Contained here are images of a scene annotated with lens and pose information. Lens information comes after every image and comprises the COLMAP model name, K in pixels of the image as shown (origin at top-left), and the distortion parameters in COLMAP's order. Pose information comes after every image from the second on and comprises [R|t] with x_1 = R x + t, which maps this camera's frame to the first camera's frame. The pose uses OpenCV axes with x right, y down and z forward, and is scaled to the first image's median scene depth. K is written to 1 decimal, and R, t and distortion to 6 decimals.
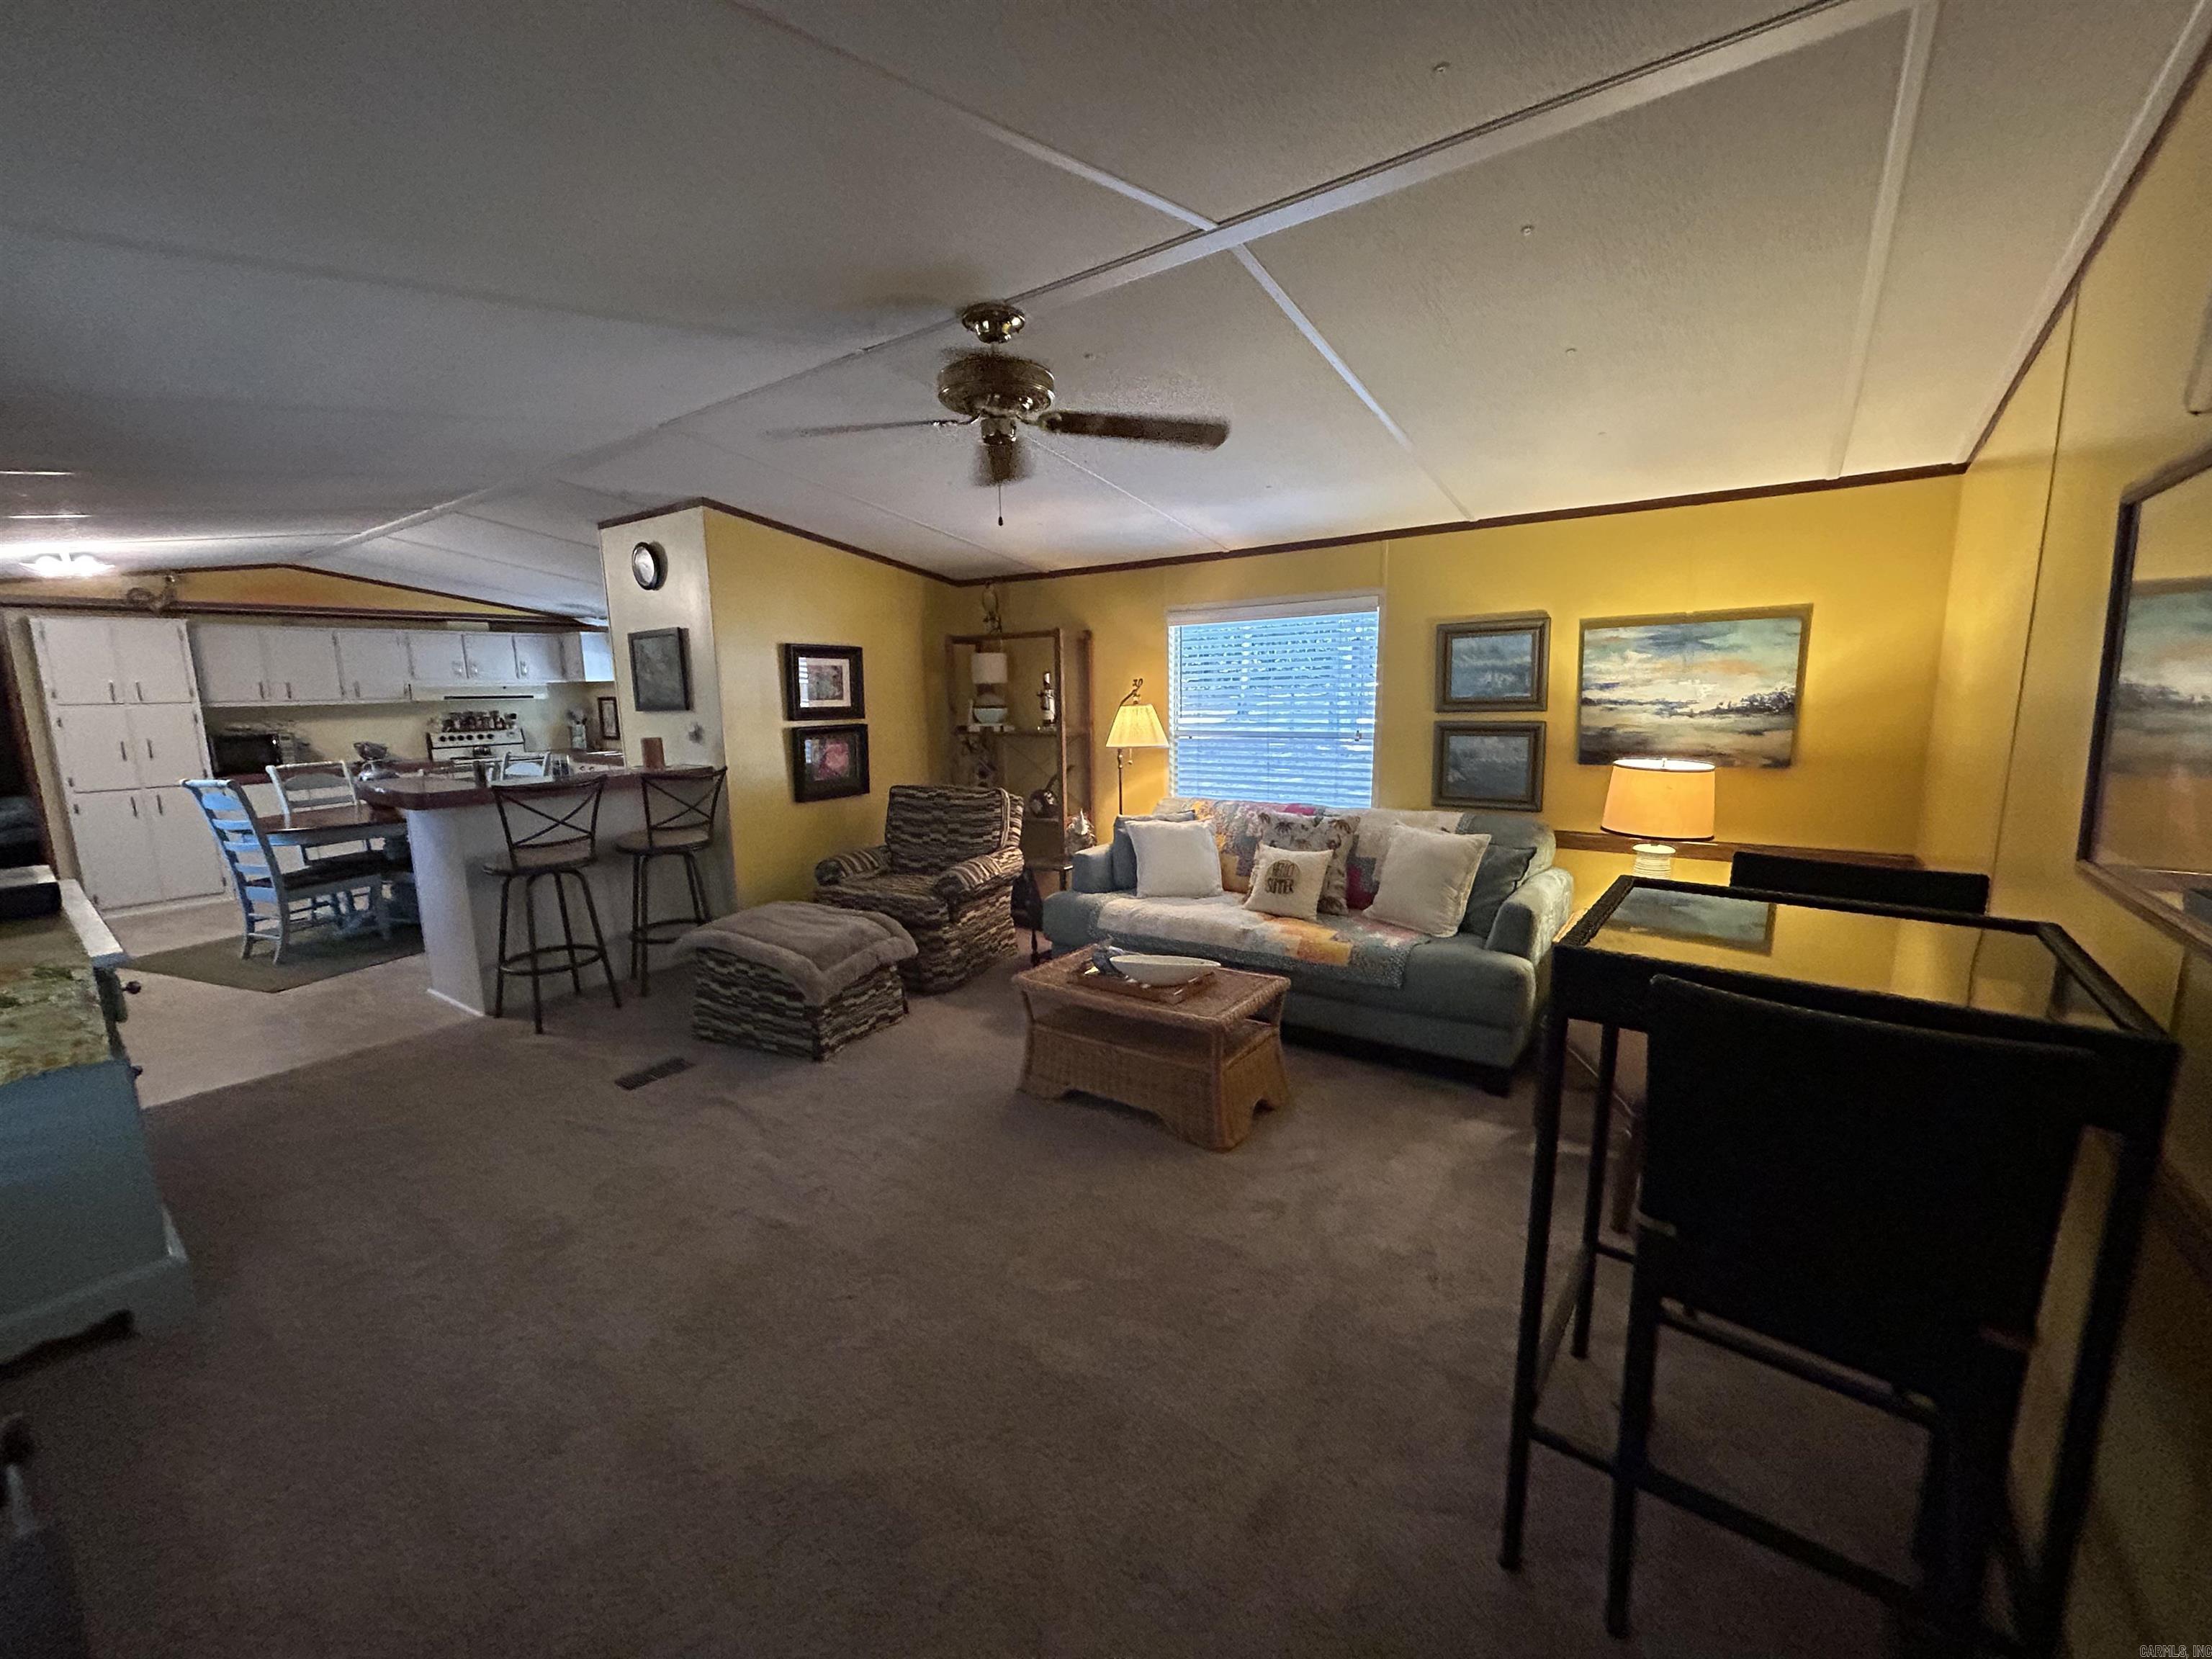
lens RADIAL K [[888.9, 0, 1102.5], [0, 888.9, 829.4], [0, 0, 1]] dist [-0.003271, 0.000181]
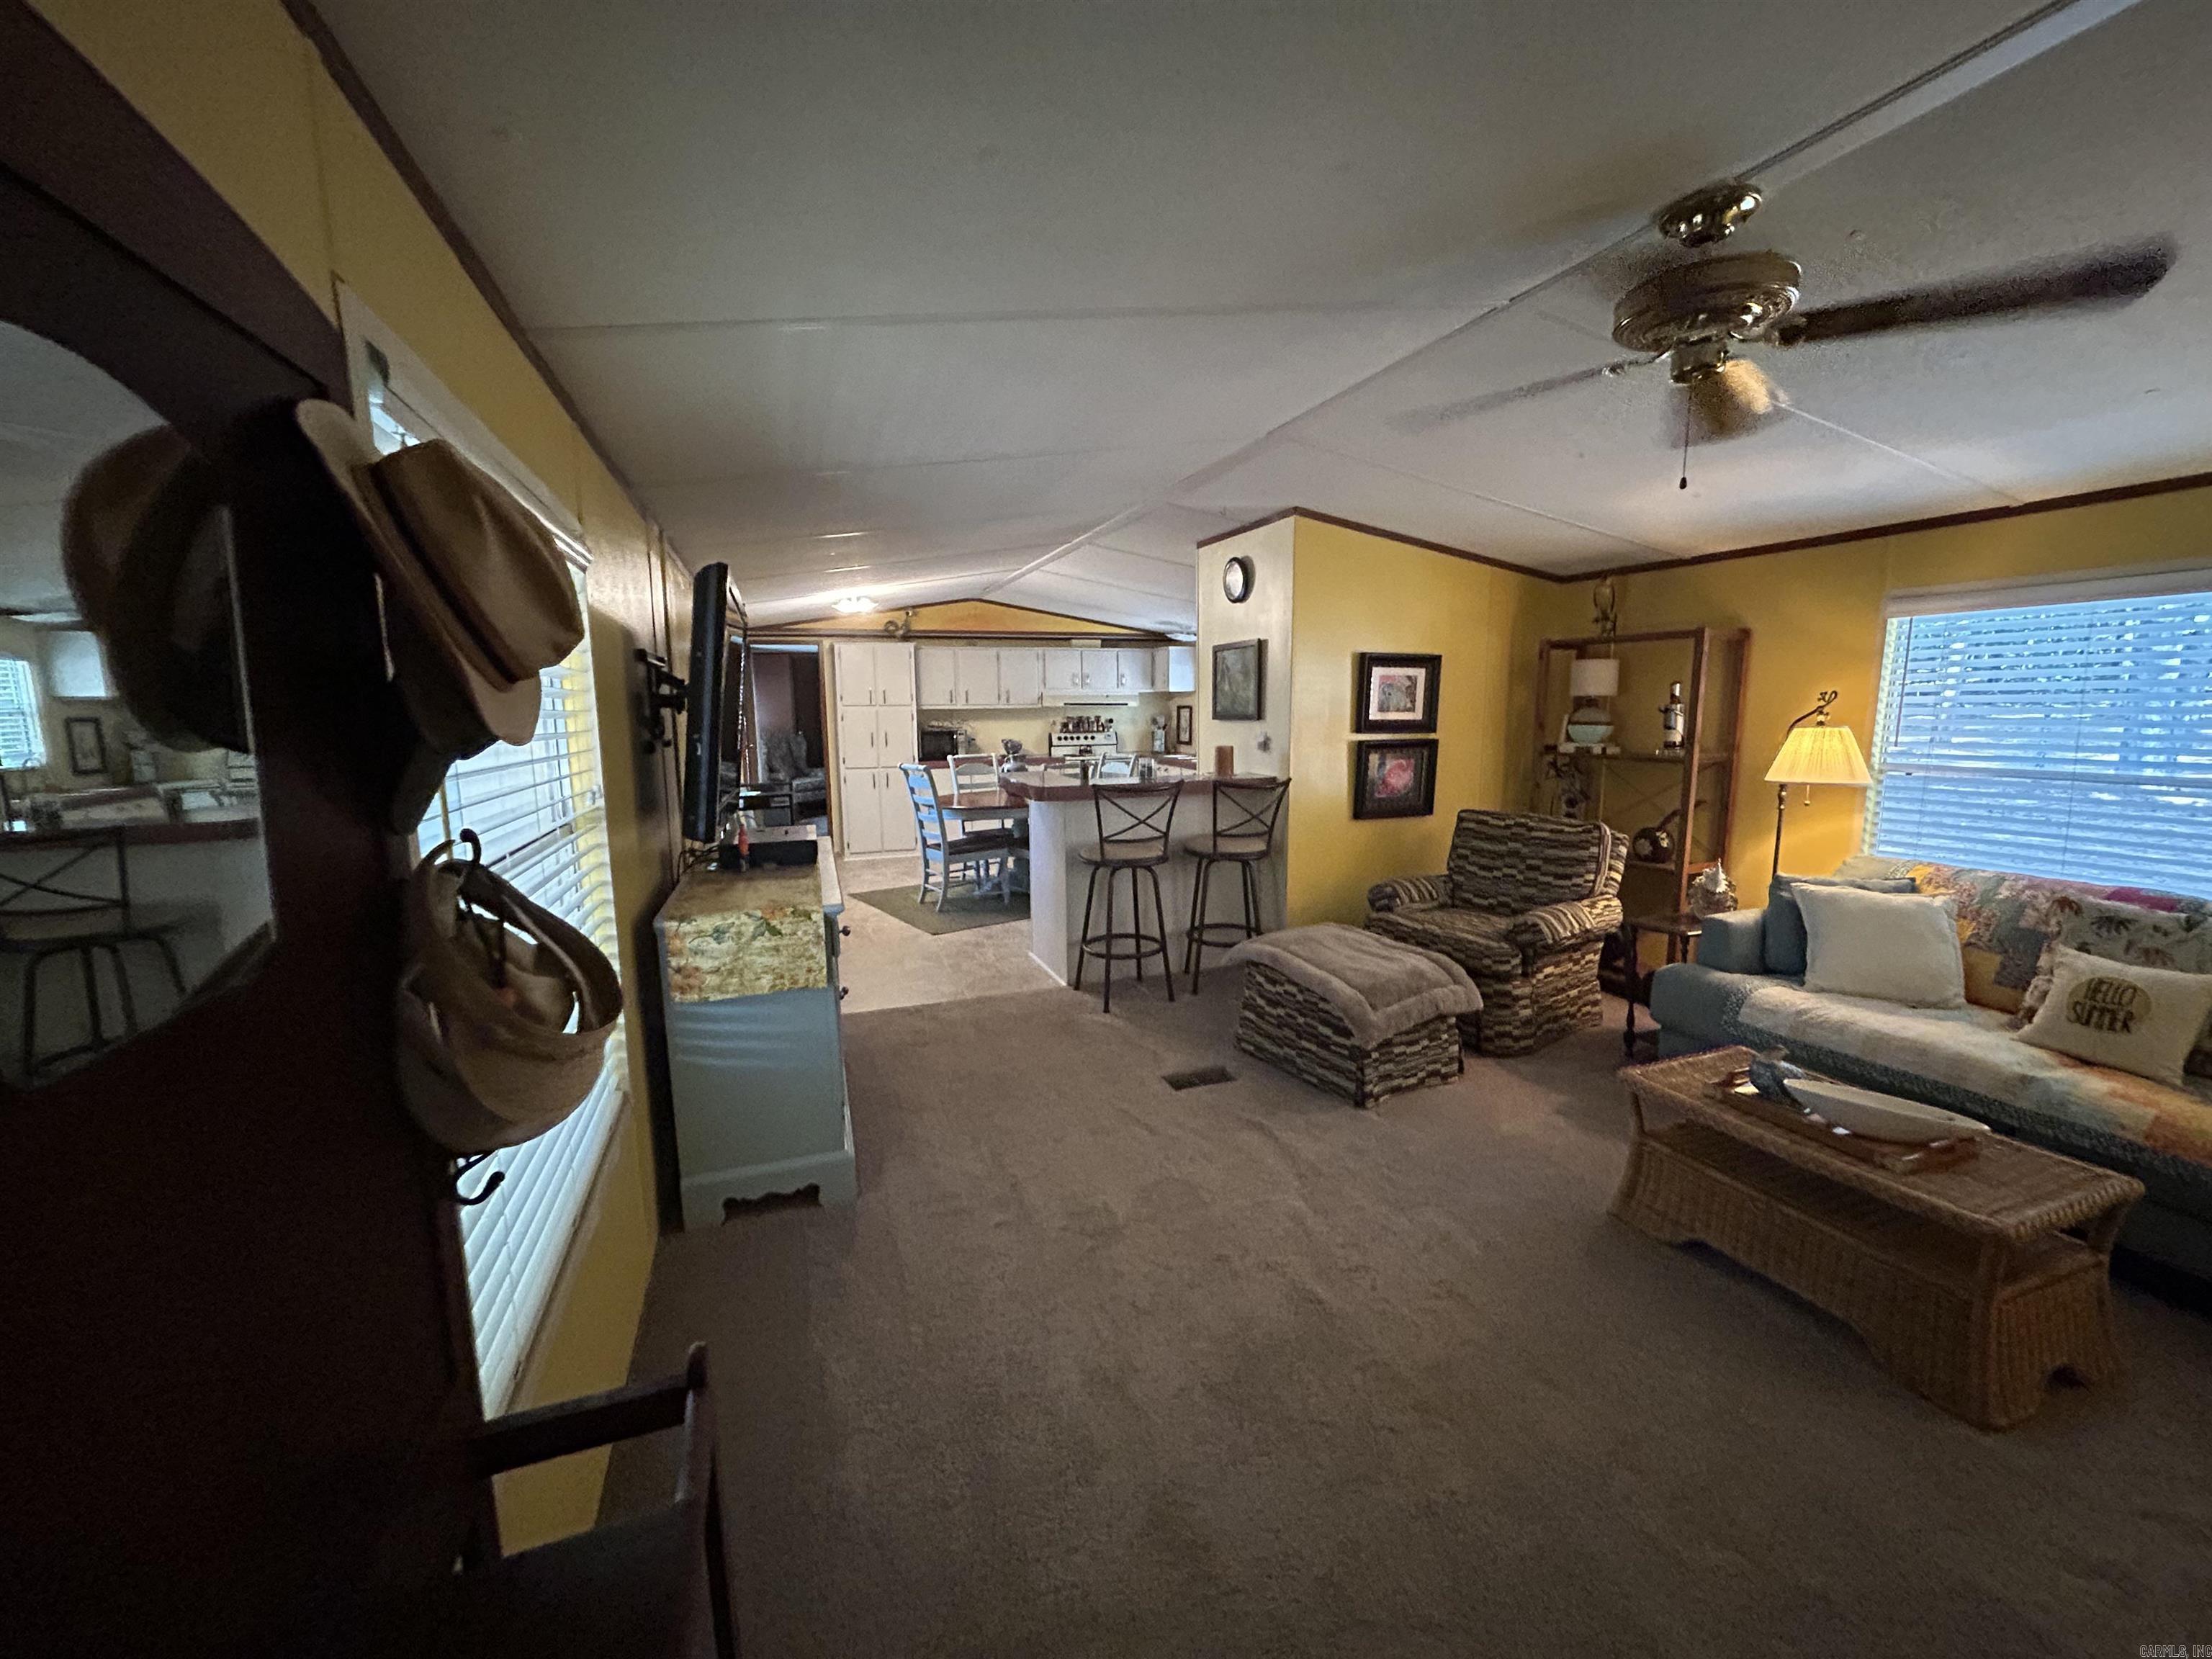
lens RADIAL K [[888.9, 0, 1099.7], [0, 888.9, 830.1], [0, 0, 1]] dist [-0.003271, 0.000181]
pose [[0.829583, 0.090882, -0.550938, -0.049682], [-0.097333, 0.995096, 0.017588, -0.009614], [0.549835, 0.039034, 0.834361, 0.062146]]
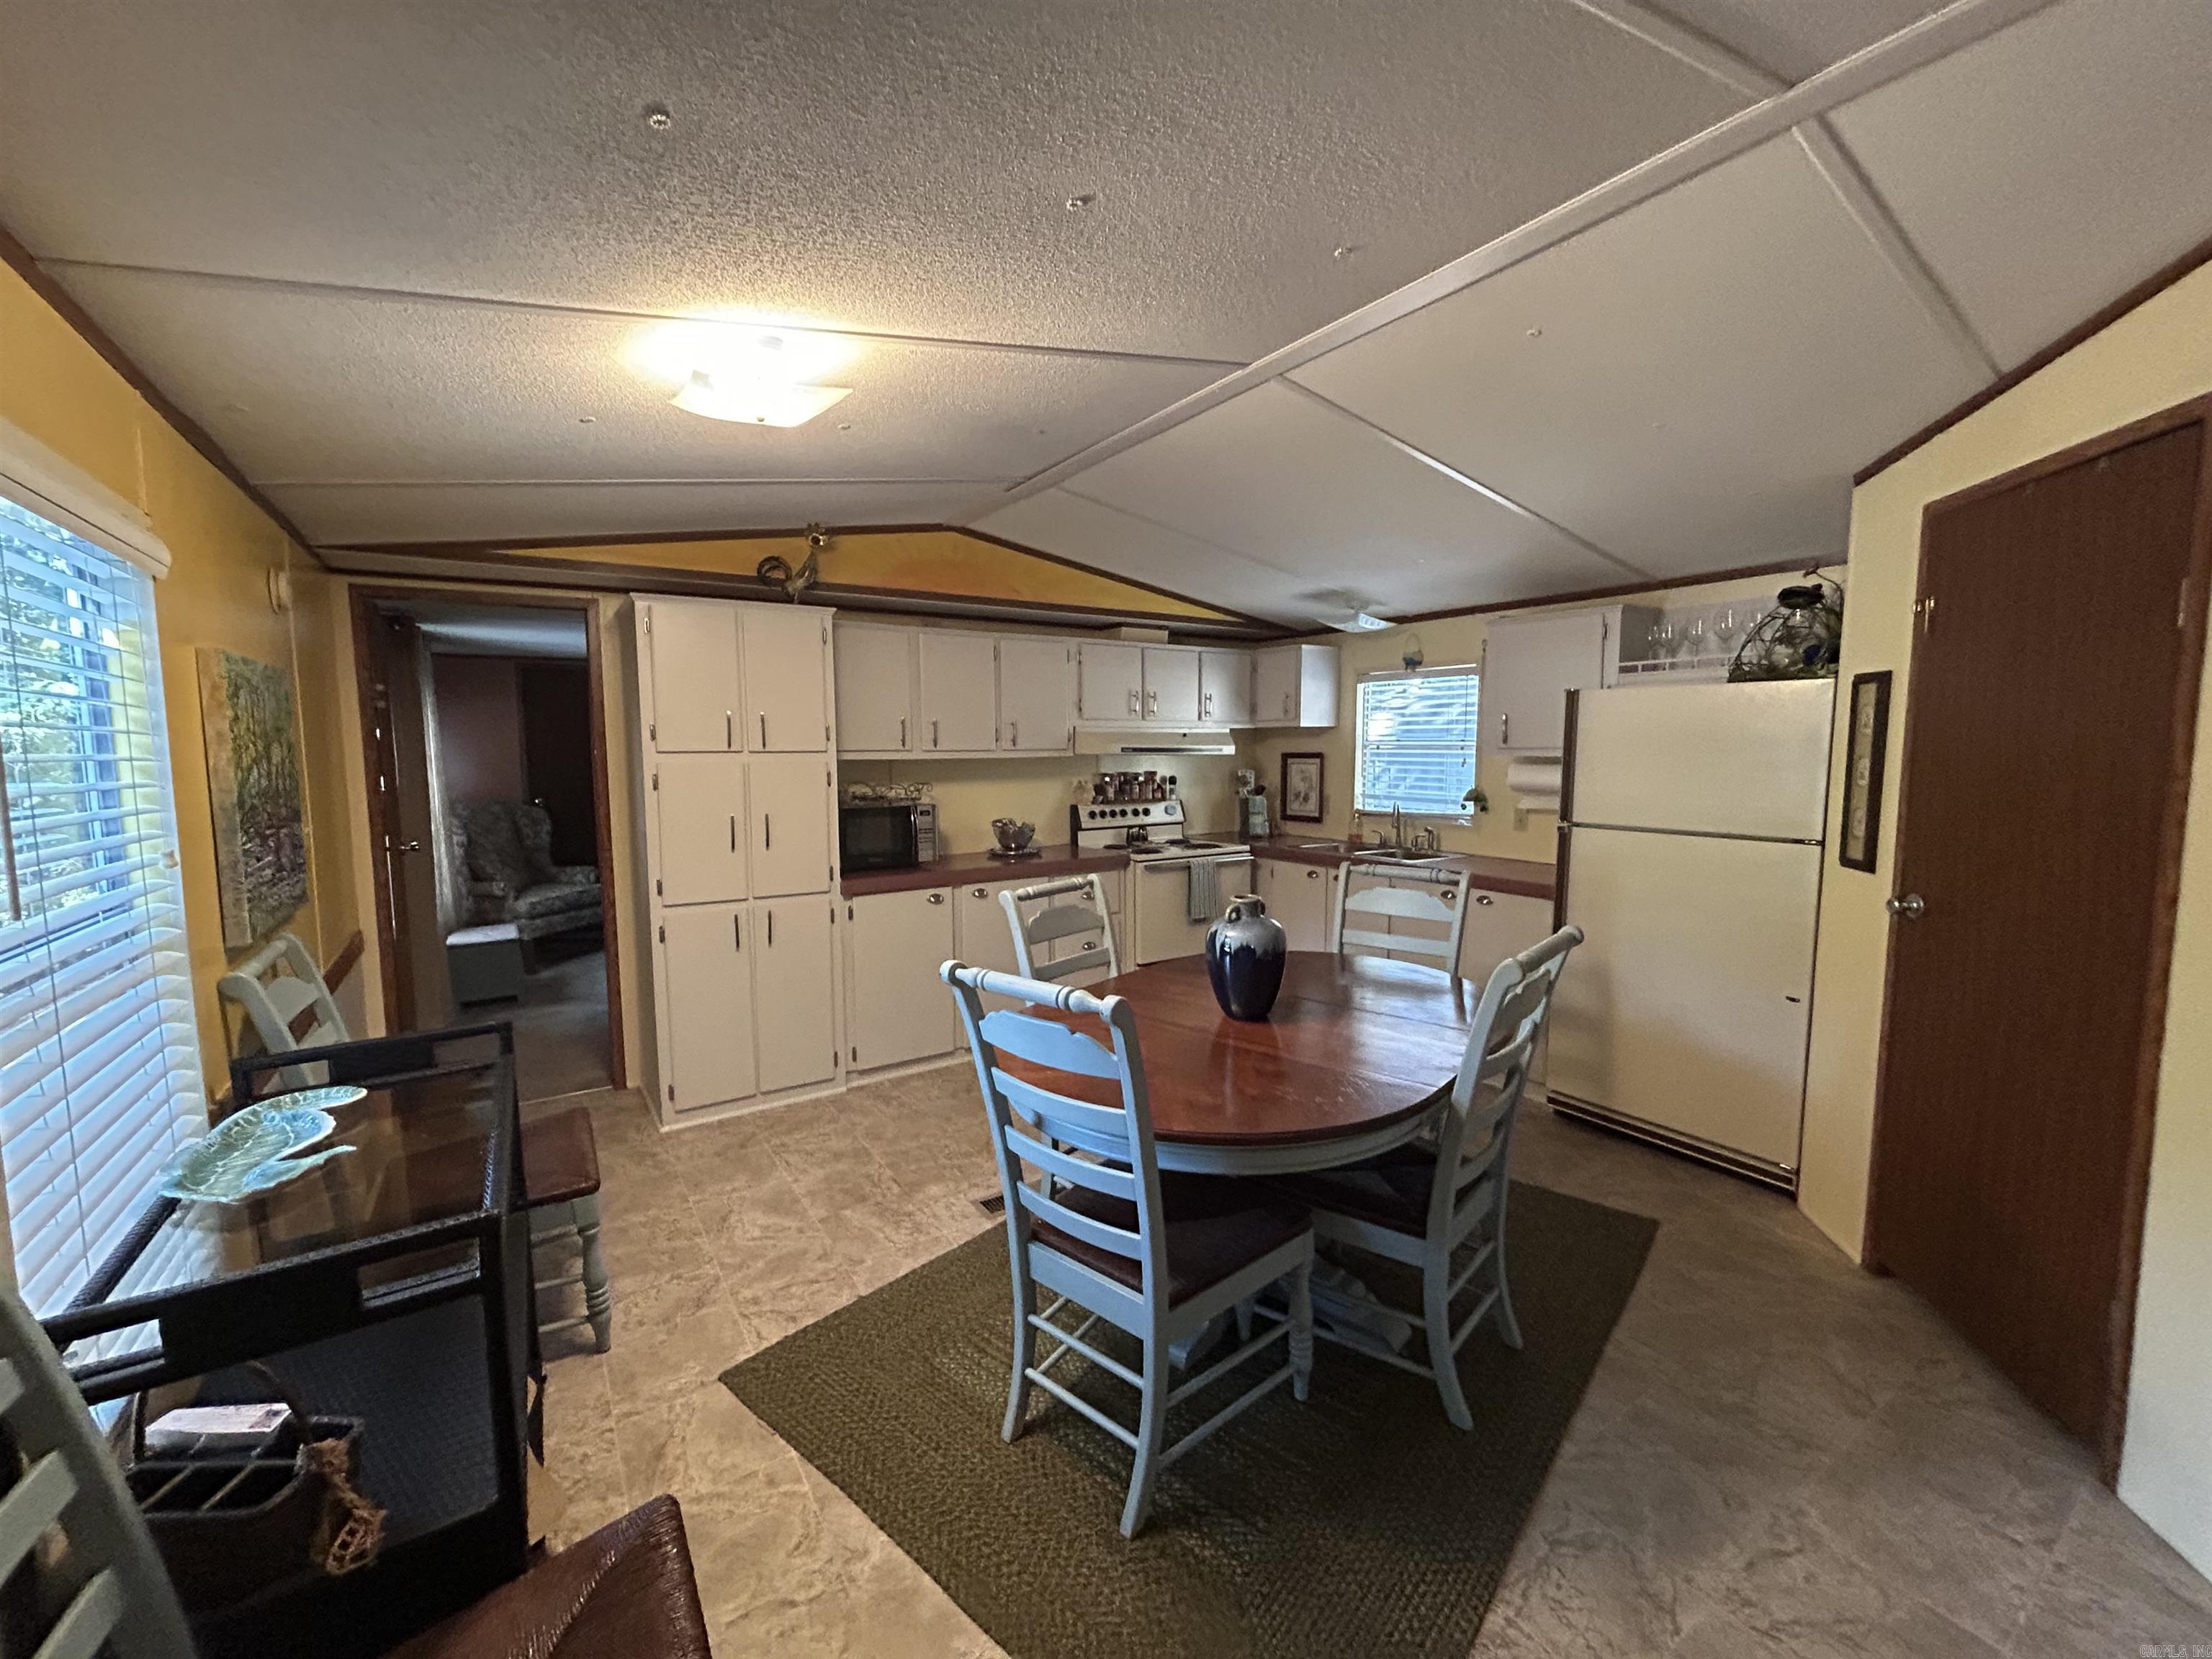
lens RADIAL K [[888.9, 0, 1094.9], [0, 888.9, 820.4], [0, 0, 1]] dist [-0.003271, 0.000181]
pose [[0.937123, 0.043227, -0.346313, -0.899878], [-0.068777, 0.995714, -0.061827, -0.101952], [0.342156, 0.081758, 0.936080, 0.710911]]
